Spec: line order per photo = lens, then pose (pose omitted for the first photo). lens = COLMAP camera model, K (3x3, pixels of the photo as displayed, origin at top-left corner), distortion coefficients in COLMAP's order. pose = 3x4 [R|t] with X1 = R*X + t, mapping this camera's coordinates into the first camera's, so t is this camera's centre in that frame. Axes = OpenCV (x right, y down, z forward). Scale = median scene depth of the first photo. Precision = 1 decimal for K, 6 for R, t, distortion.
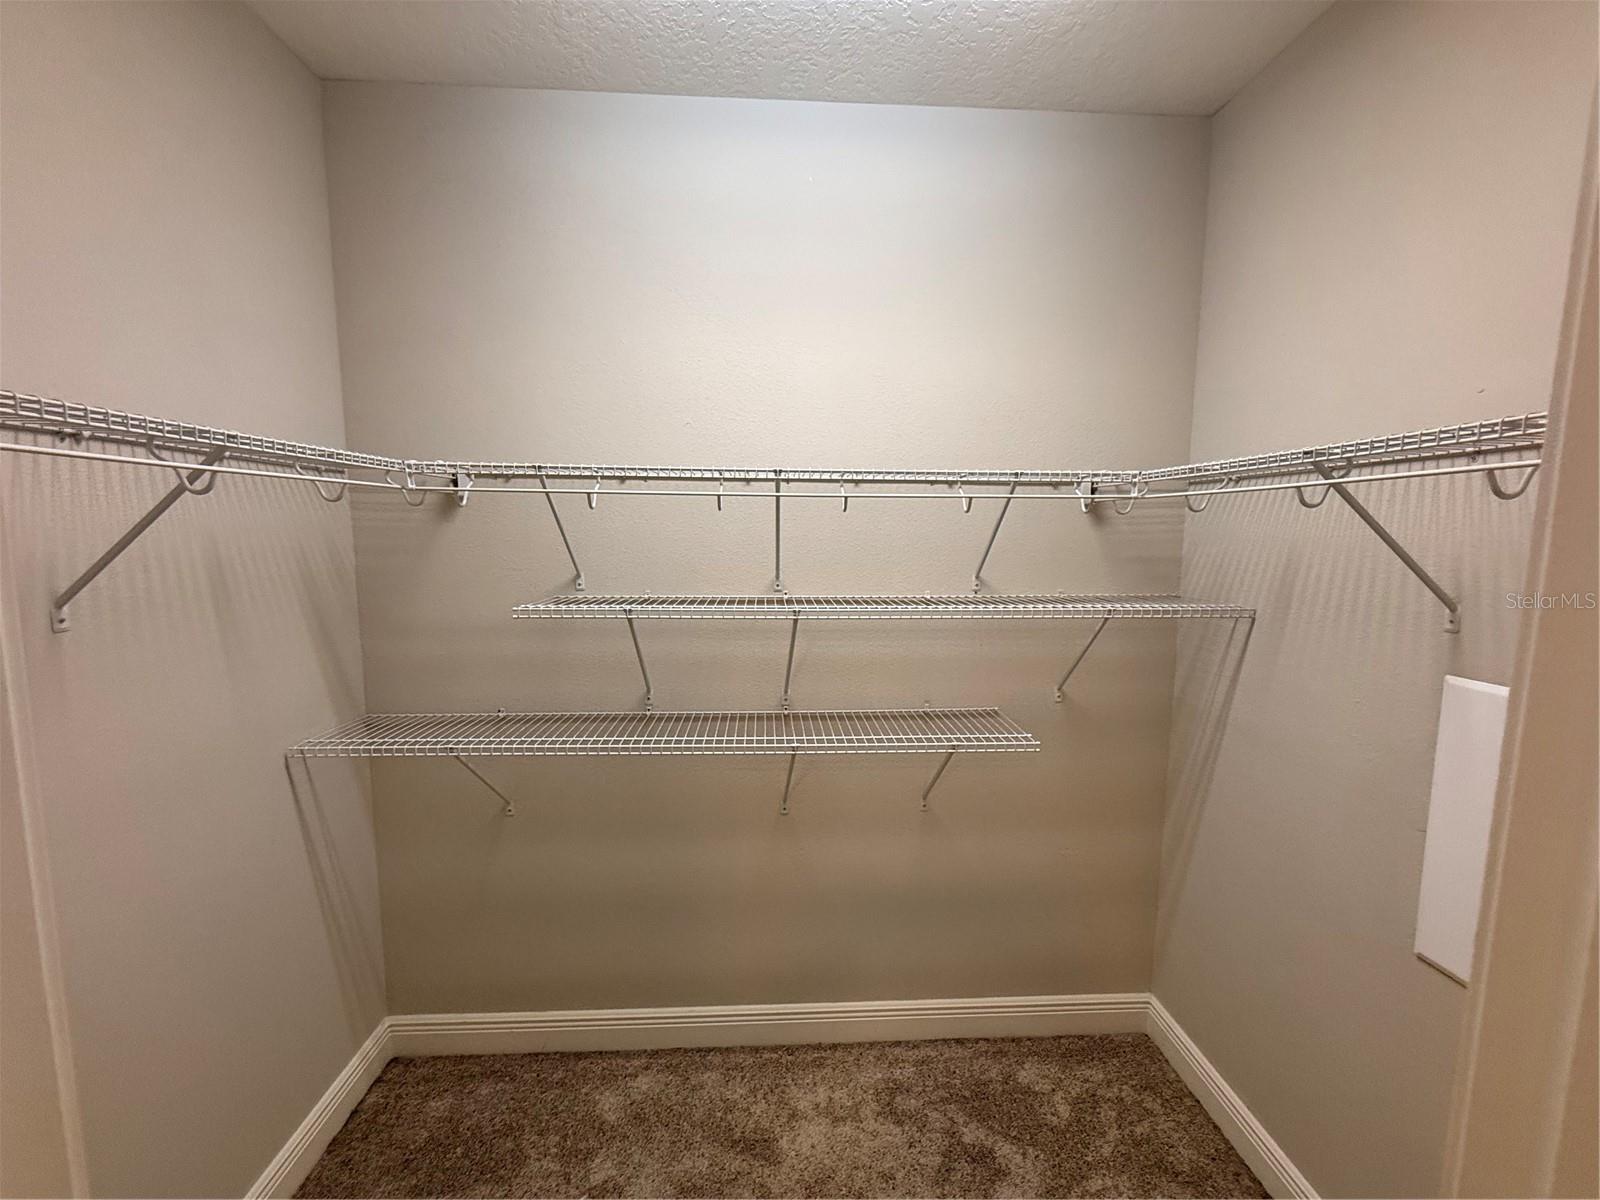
lens RADIAL K [[642.9, 0, 797.3], [0, 642.9, 595.9], [0, 0, 1]] dist [0.002159, 0.000060]
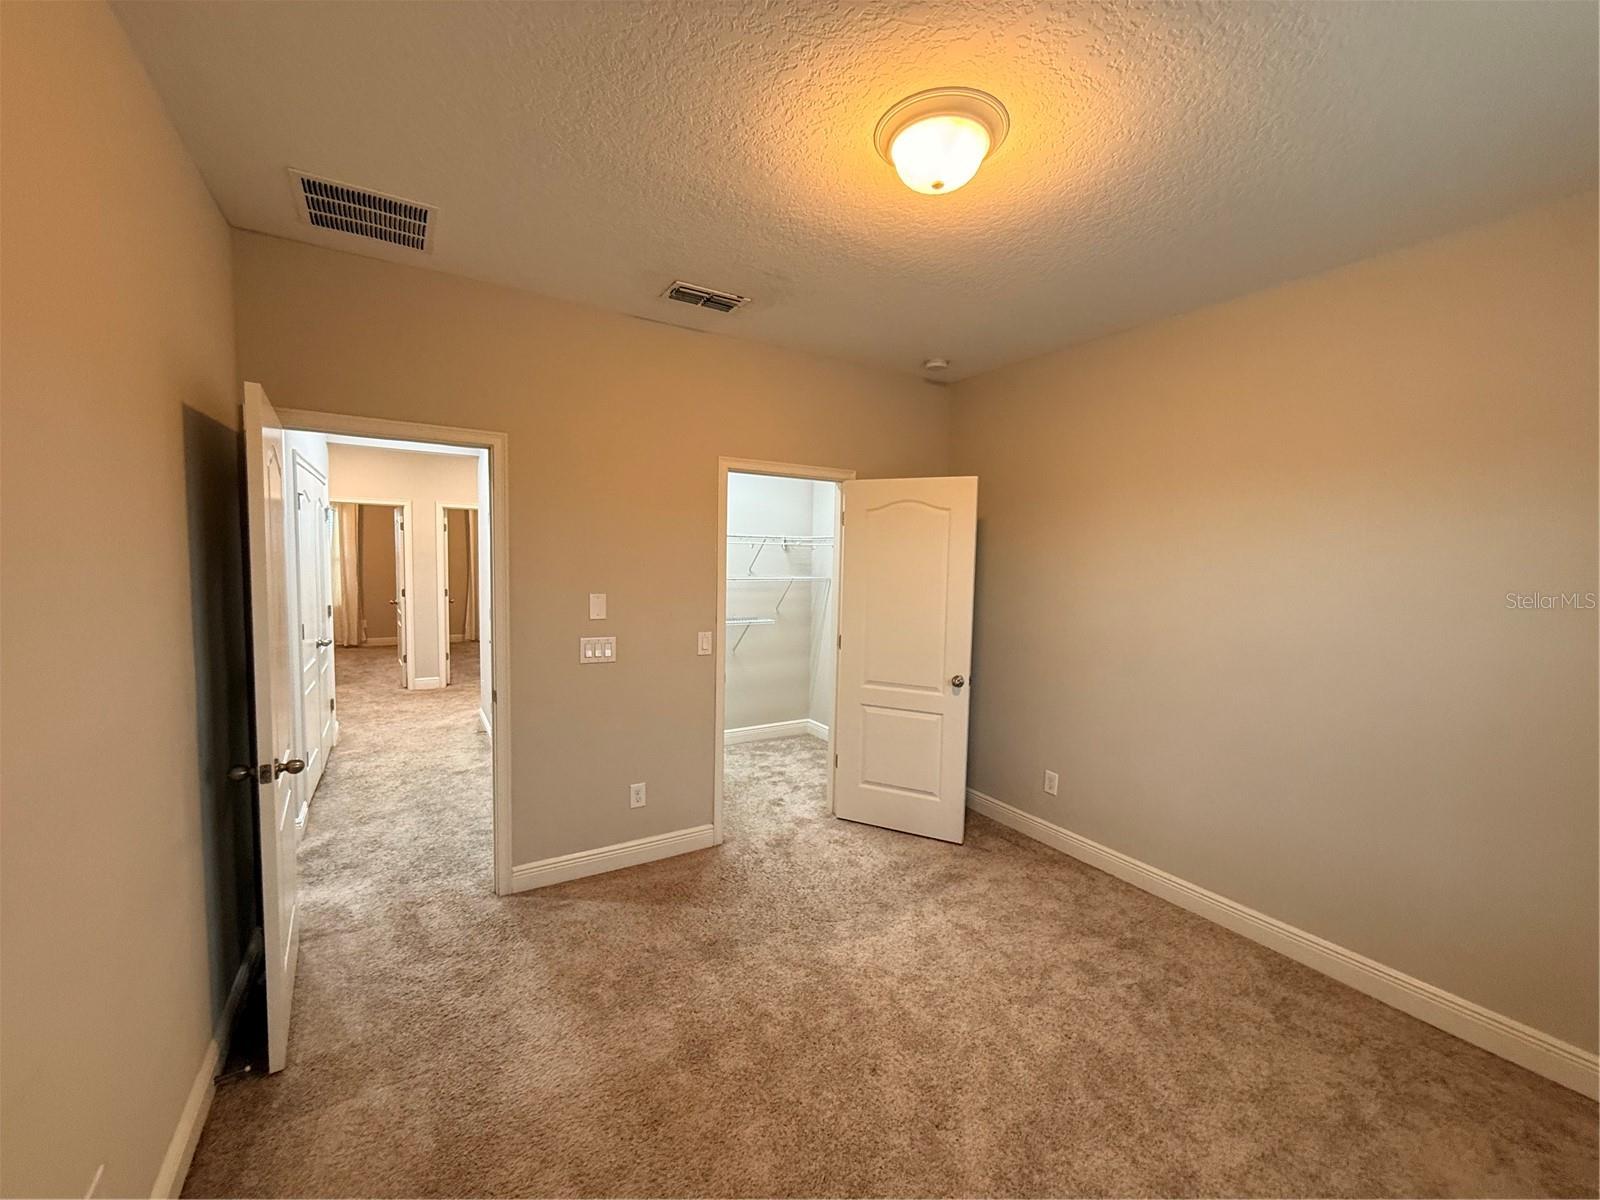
lens RADIAL K [[642.9, 0, 798.3], [0, 642.9, 600.4], [0, 0, 1]] dist [0.002159, 0.000060]
pose [[0.876841, -0.022503, 0.480254, -0.986182], [0.036900, 0.999107, -0.020558, 0.186286], [-0.479363, 0.035747, 0.876888, -1.746427]]
